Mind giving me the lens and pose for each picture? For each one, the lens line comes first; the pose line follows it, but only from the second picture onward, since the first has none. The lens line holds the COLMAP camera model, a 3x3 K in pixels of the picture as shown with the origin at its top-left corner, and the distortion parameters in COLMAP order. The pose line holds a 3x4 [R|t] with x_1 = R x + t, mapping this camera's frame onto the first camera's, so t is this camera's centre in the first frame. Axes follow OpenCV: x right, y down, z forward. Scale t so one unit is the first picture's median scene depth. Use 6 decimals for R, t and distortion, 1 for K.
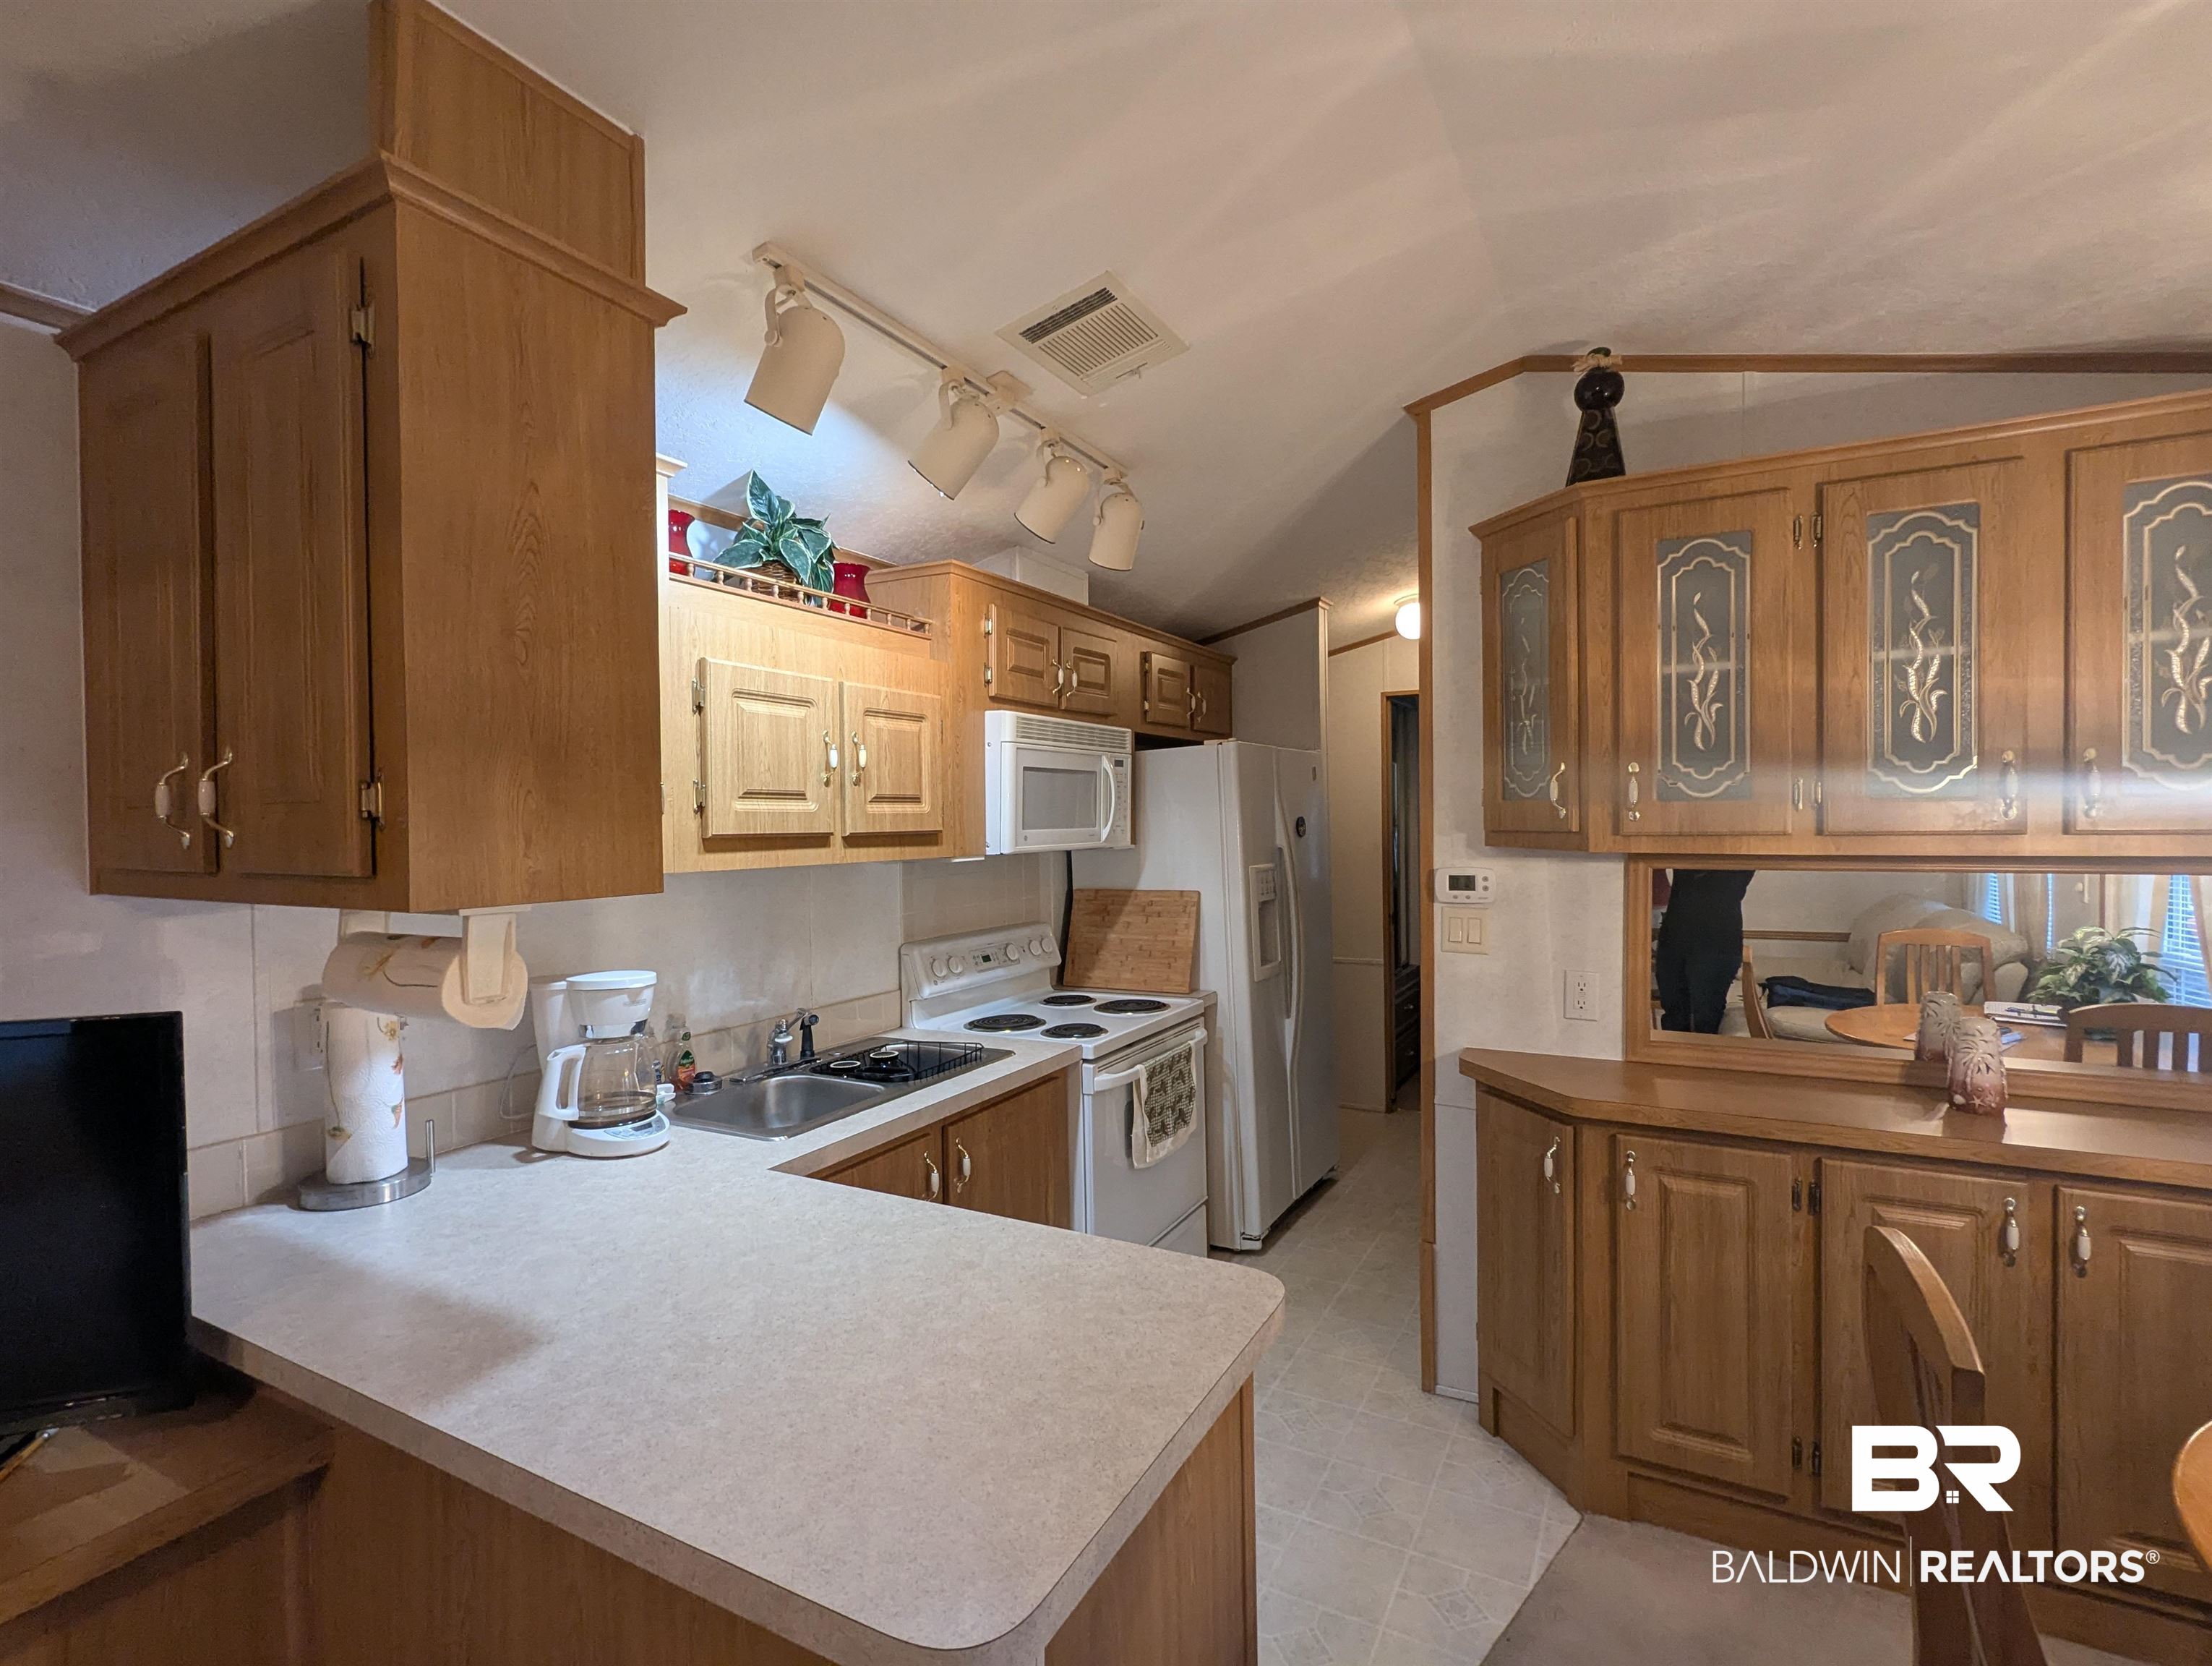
lens RADIAL K [[1045.9, 0, 1110.0], [0, 1045.9, 839.9], [0, 0, 1]] dist [0.001410, -0.003153]
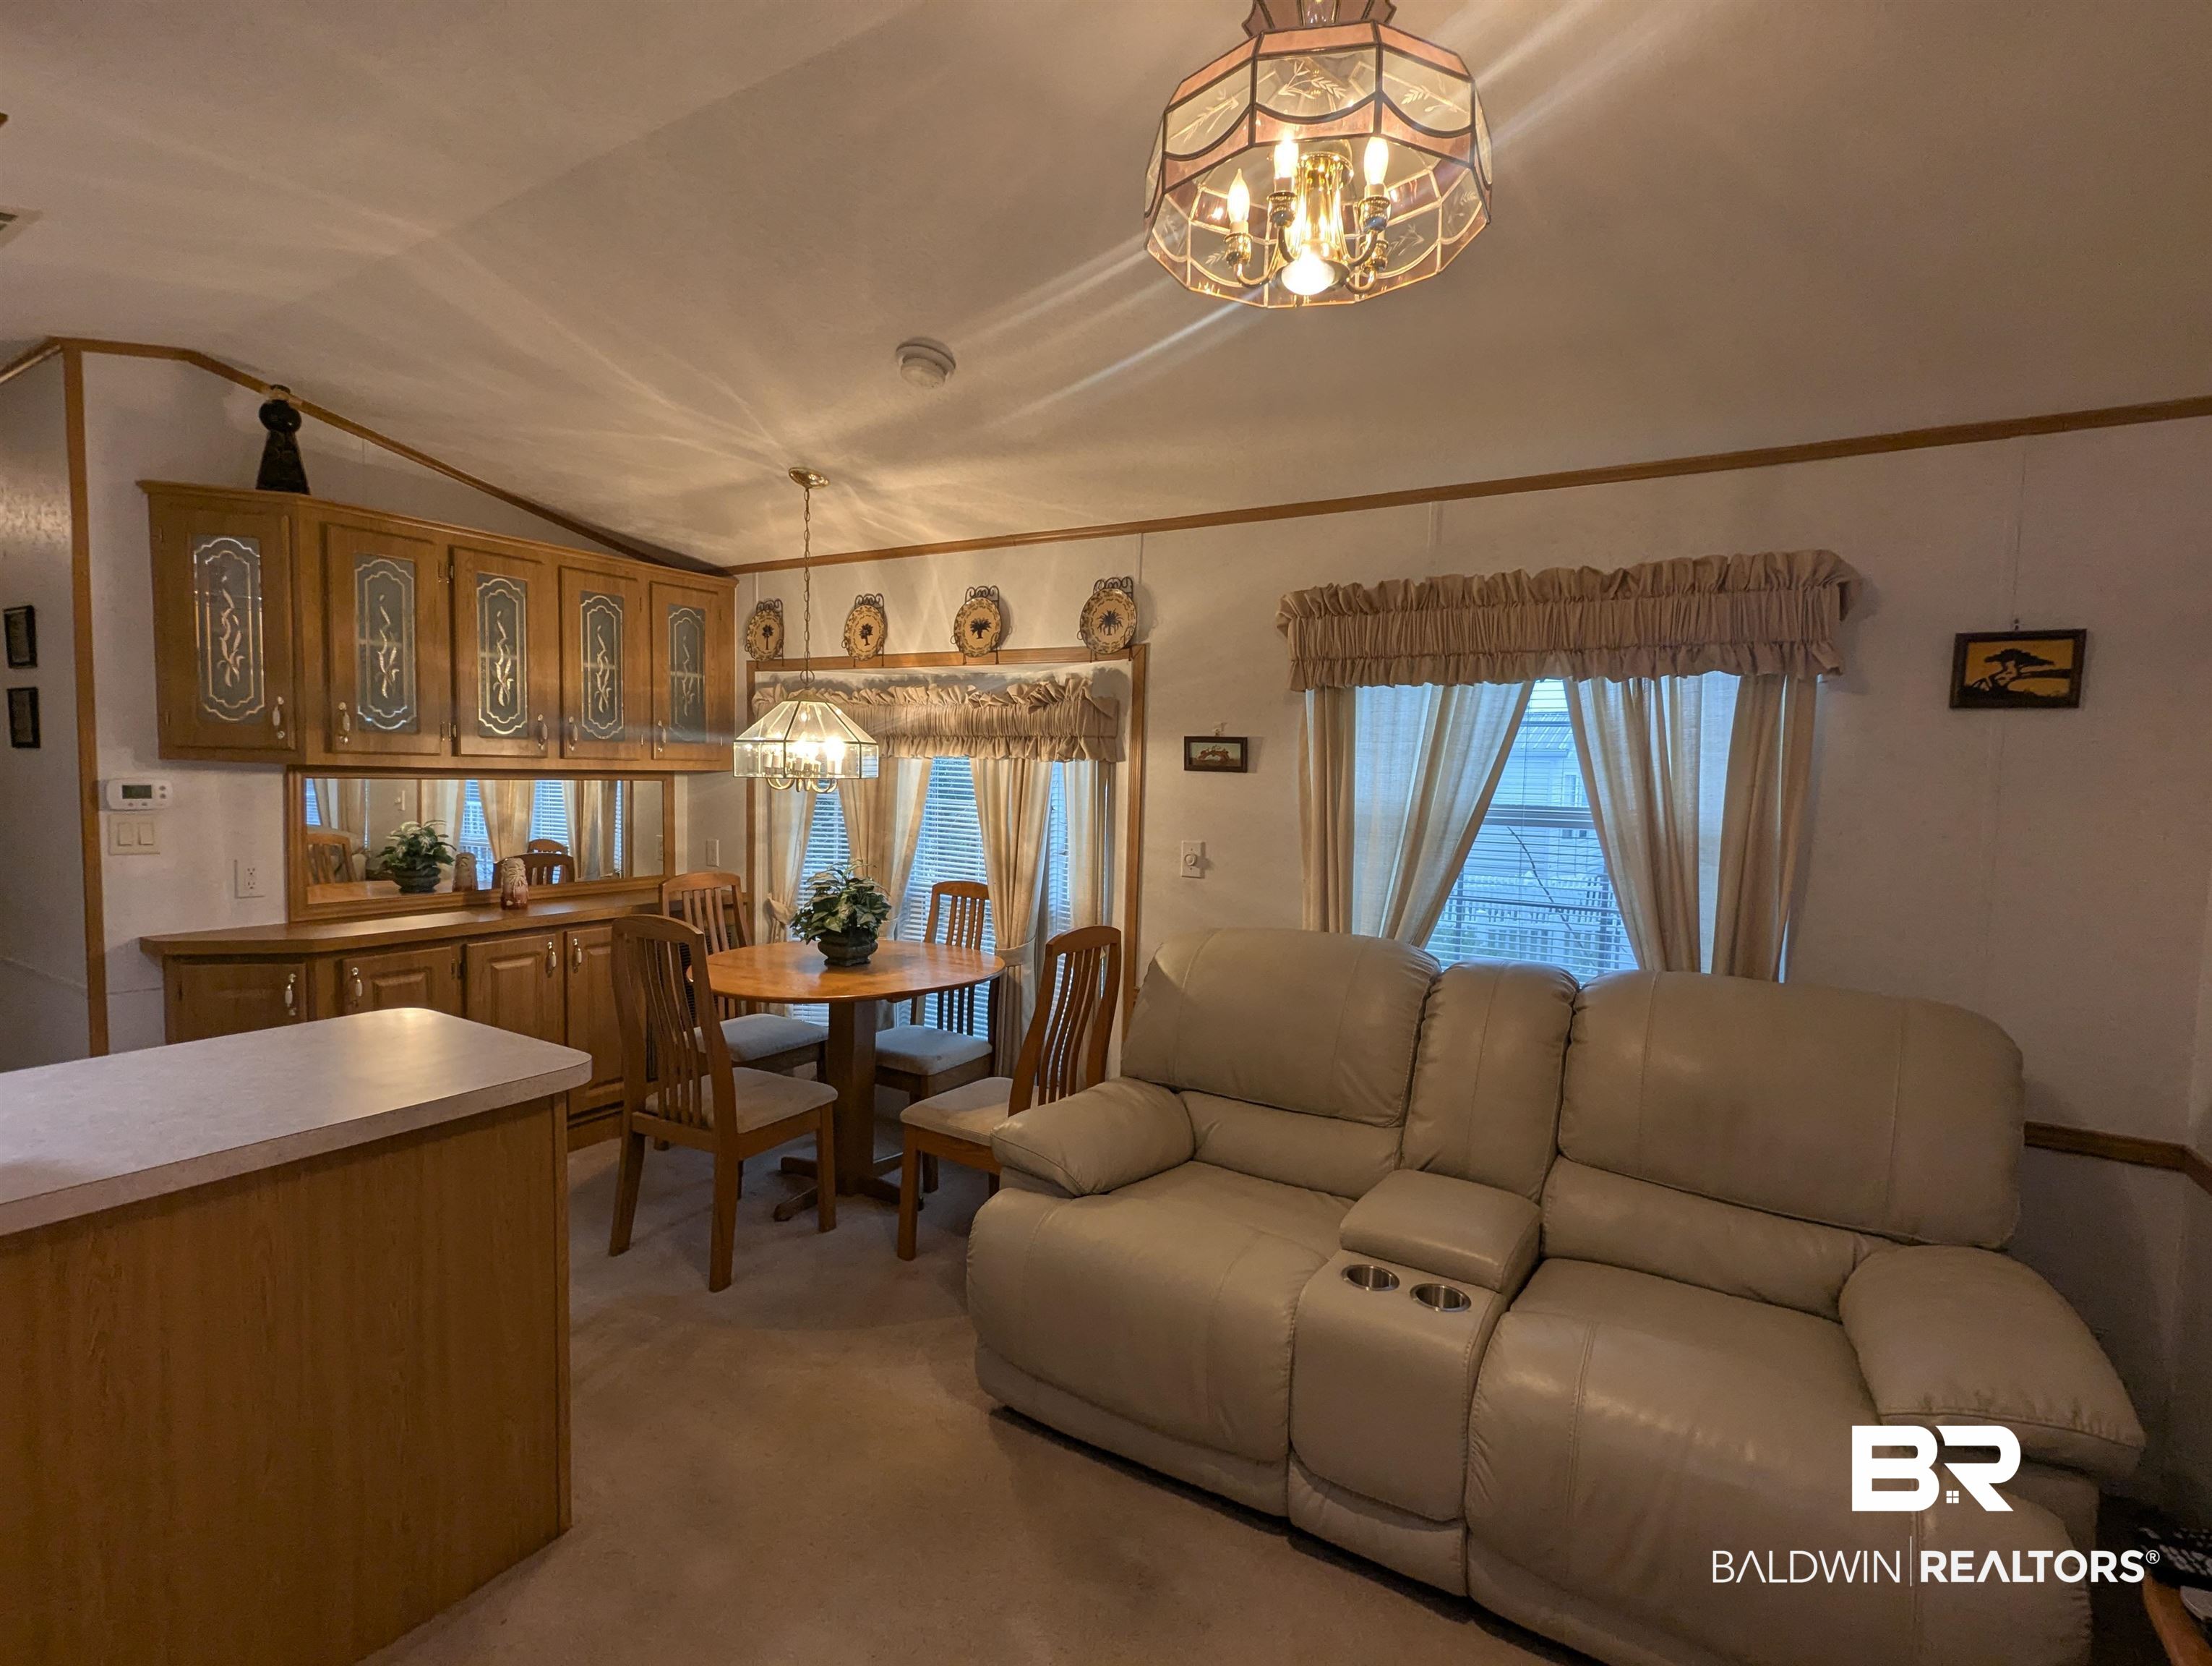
lens RADIAL K [[1045.9, 0, 1110.0], [0, 1045.9, 839.9], [0, 0, 1]] dist [0.001410, -0.003153]
pose [[0.054043, -0.053659, 0.997096, -0.908628], [-0.005059, 0.998528, 0.054011, 0.032565], [-0.998526, -0.007963, 0.053692, -0.140227]]
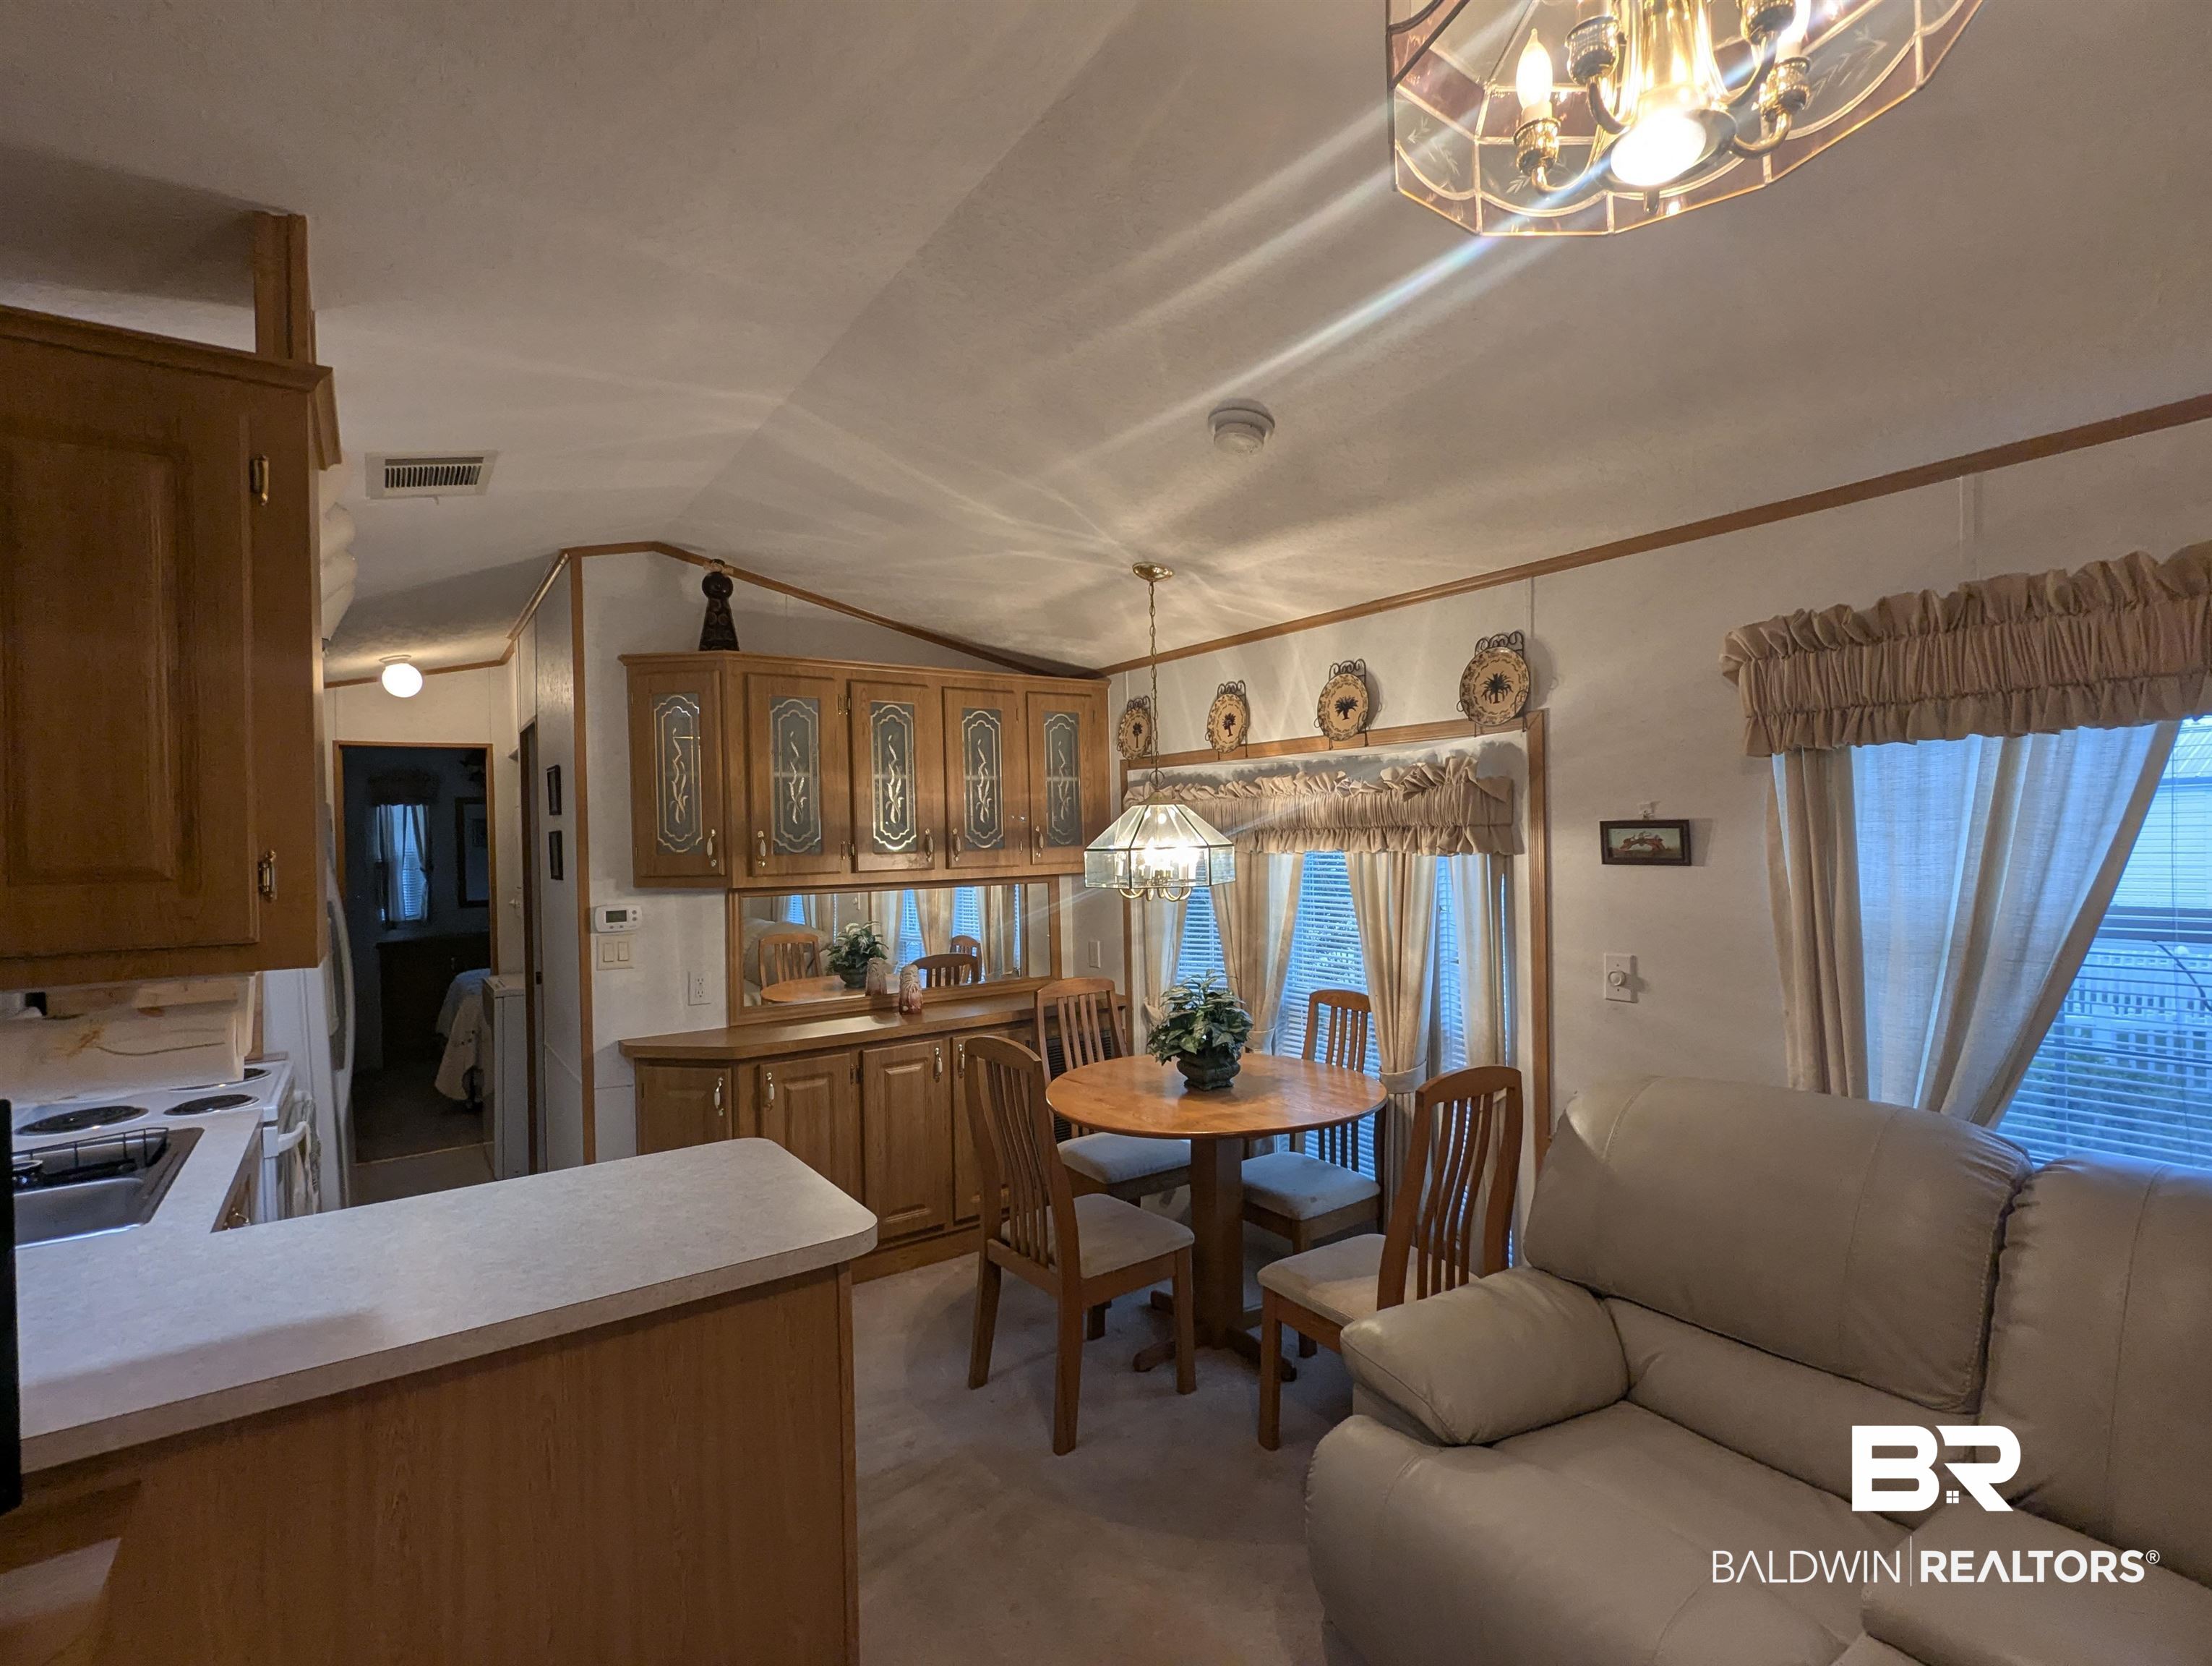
lens RADIAL K [[1045.9, 0, 1110.0], [0, 1045.9, 839.9], [0, 0, 1]] dist [0.001410, -0.003153]
pose [[0.448721, 0.000026, 0.893672, -0.705608], [0.034634, 0.999248, -0.017419, -0.013941], [-0.893000, 0.038768, 0.448383, -0.201534]]
